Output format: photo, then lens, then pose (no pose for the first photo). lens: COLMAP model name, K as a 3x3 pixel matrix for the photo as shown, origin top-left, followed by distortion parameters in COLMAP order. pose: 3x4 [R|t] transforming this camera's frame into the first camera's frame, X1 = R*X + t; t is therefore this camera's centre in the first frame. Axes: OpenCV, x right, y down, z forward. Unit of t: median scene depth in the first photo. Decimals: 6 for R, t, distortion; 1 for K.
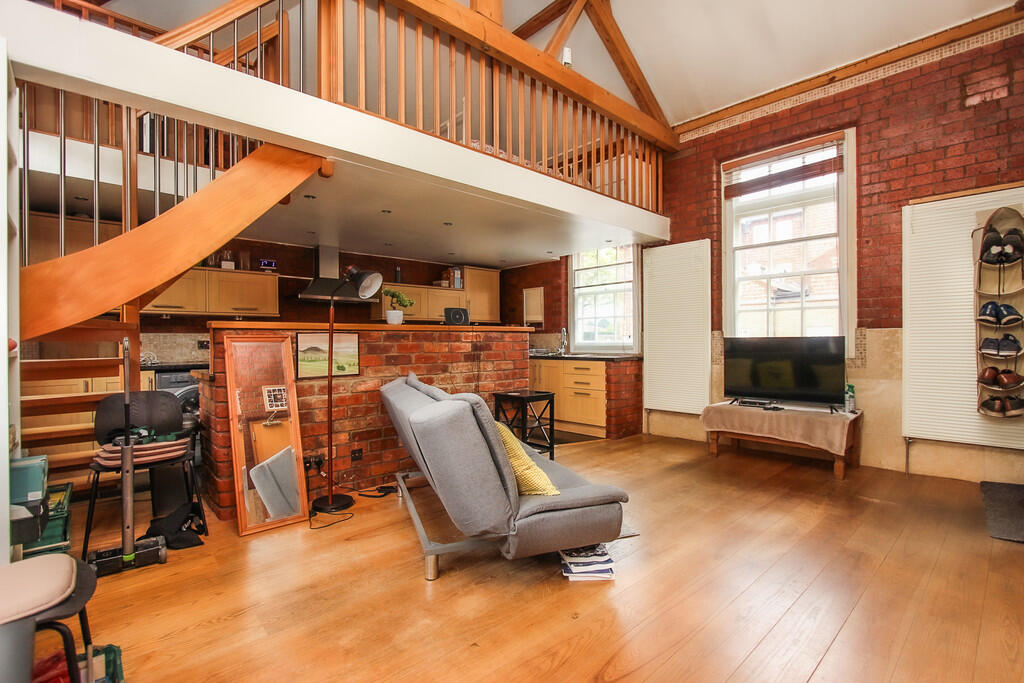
lens RADIAL K [[470.5, 0, 513.2], [0, 470.5, 341.0], [0, 0, 1]] dist [-0.019666, -0.000337]
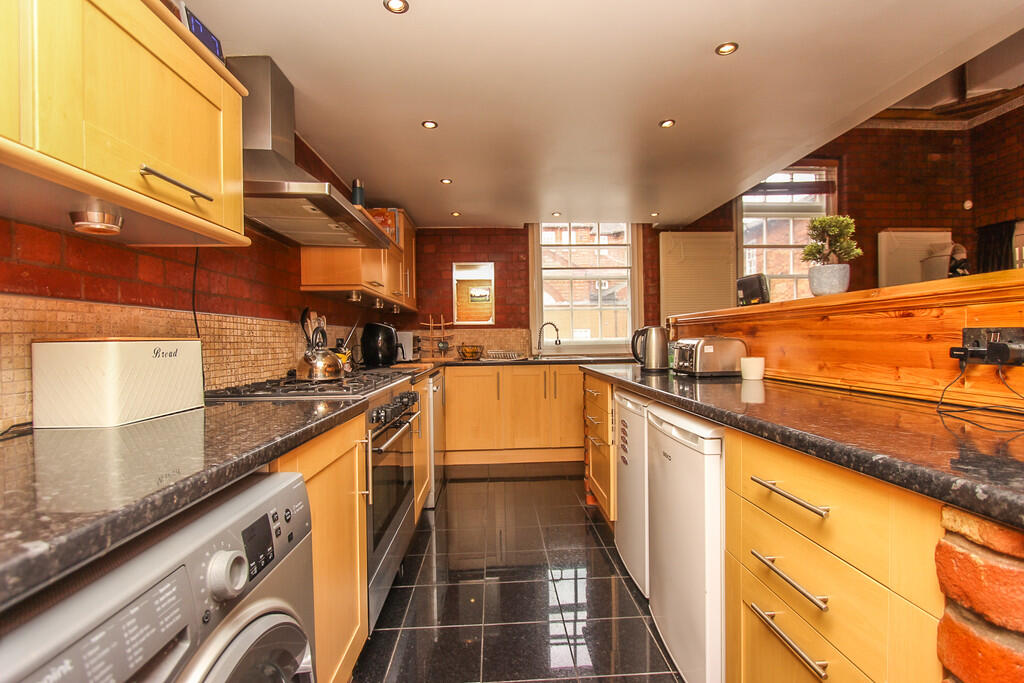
lens RADIAL K [[470.5, 0, 511.6], [0, 470.5, 342.3], [0, 0, 1]] dist [-0.019666, -0.000337]
pose [[0.642104, -0.009131, 0.766563, -0.485452], [0.016194, 0.999867, -0.001655, 0.005817], [-0.766447, 0.013476, 0.642166, 0.553802]]
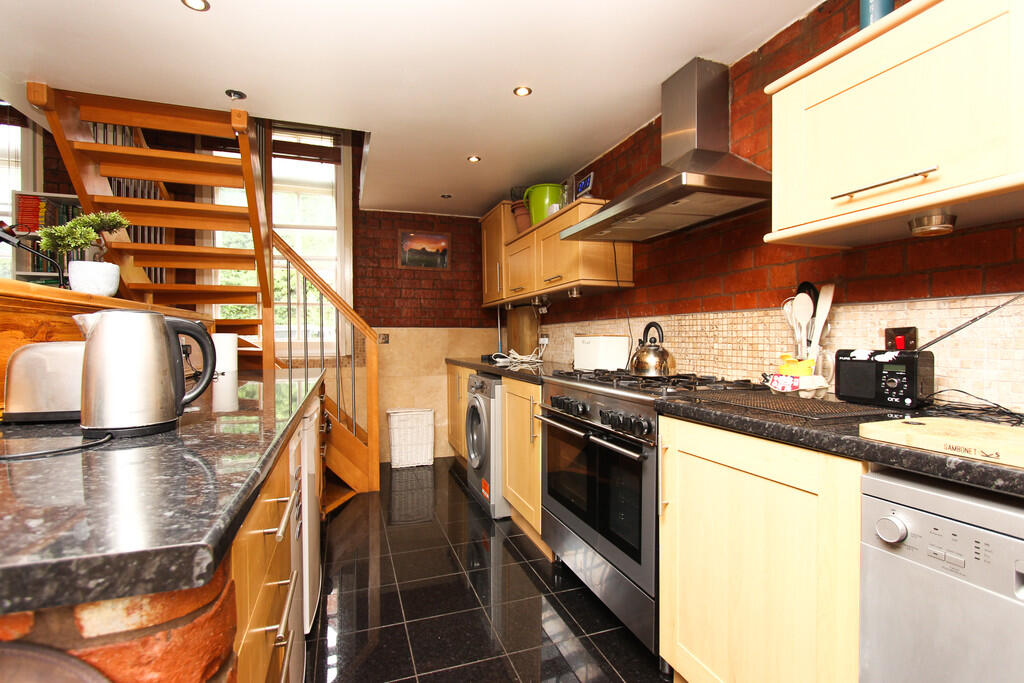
lens RADIAL K [[470.5, 0, 511.1], [0, 470.5, 342.2], [0, 0, 1]] dist [-0.019666, -0.000337]
pose [[-0.387256, 0.012589, -0.921886, 0.535991], [0.000534, 0.999910, 0.013430, -0.002879], [0.921972, 0.004709, -0.387227, 1.265876]]
